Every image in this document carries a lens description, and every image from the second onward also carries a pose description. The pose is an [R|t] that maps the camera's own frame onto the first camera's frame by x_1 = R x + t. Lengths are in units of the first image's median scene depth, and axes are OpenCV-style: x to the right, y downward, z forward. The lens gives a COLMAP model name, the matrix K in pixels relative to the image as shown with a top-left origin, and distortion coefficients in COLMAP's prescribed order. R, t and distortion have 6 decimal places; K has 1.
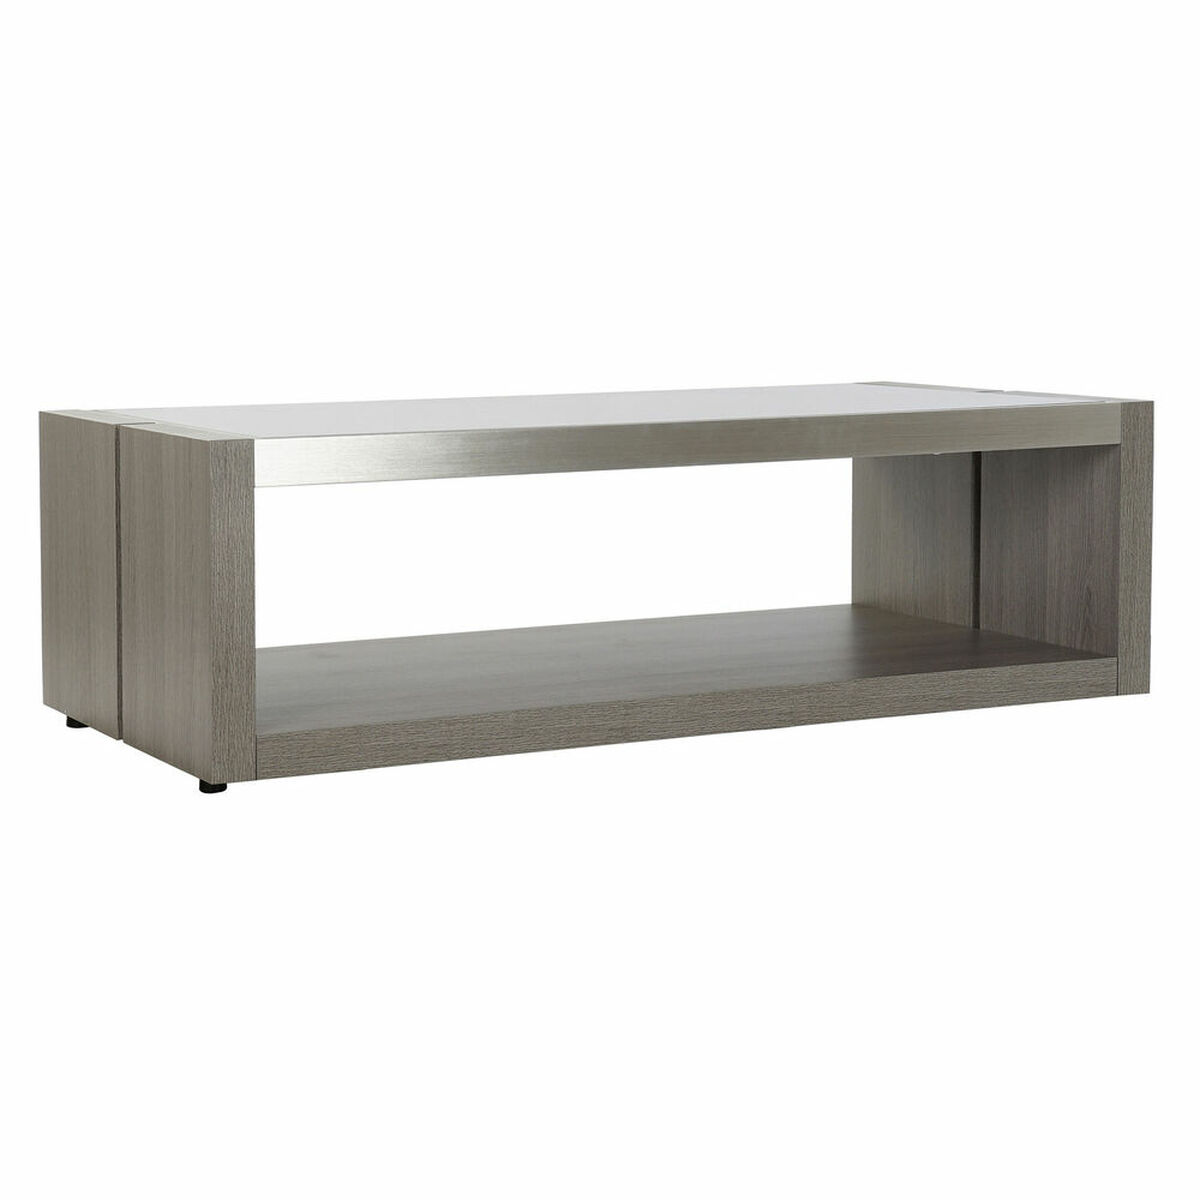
lens RADIAL K [[3962.2, 0, 600.0], [0, 3962.2, 600.0], [0, 0, 1]] dist [0.702907, -1.338357]
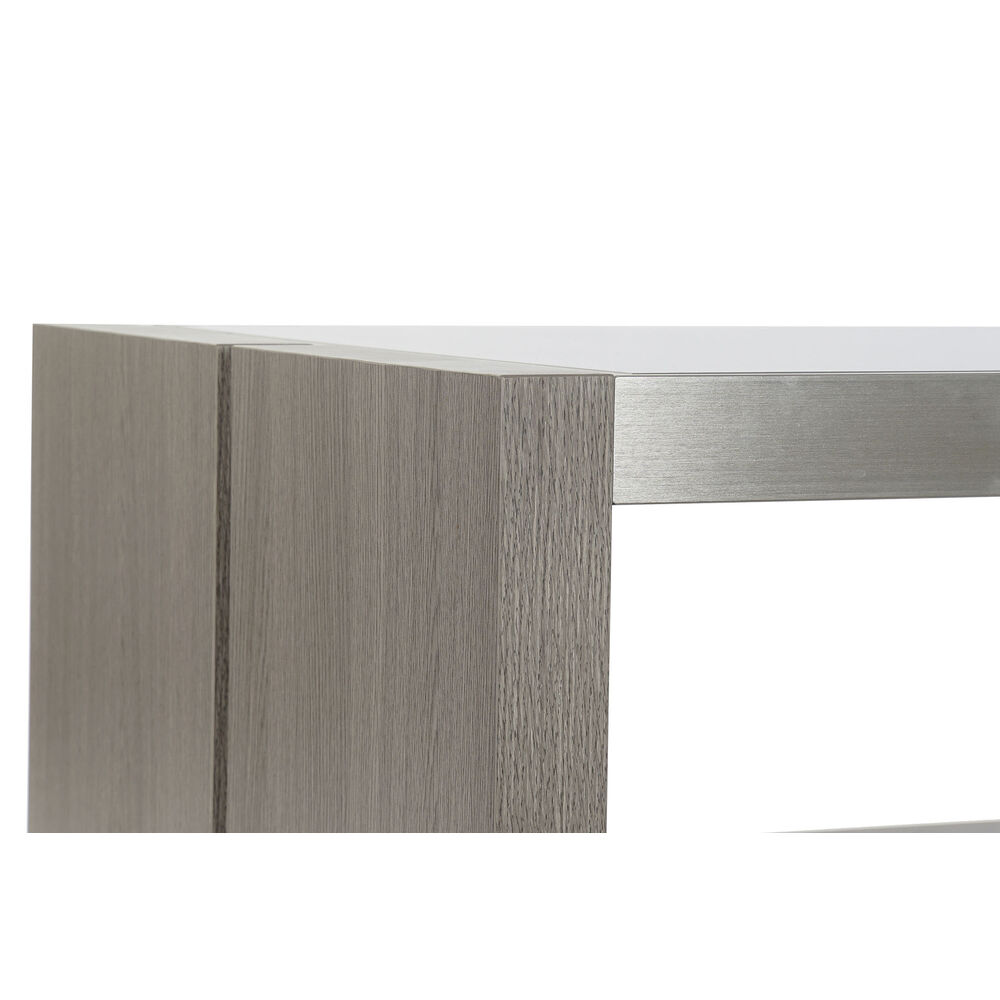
lens RADIAL K [[3772.6, 0, 500.0], [0, 3772.6, 500.0], [0, 0, 1]] dist [-0.026649, 0.343454]
pose [[0.999807, 0.019512, -0.002177, -0.096571], [-0.019564, 0.999432, -0.027448, -0.018724], [0.001640, 0.027485, 0.999621, 0.647963]]
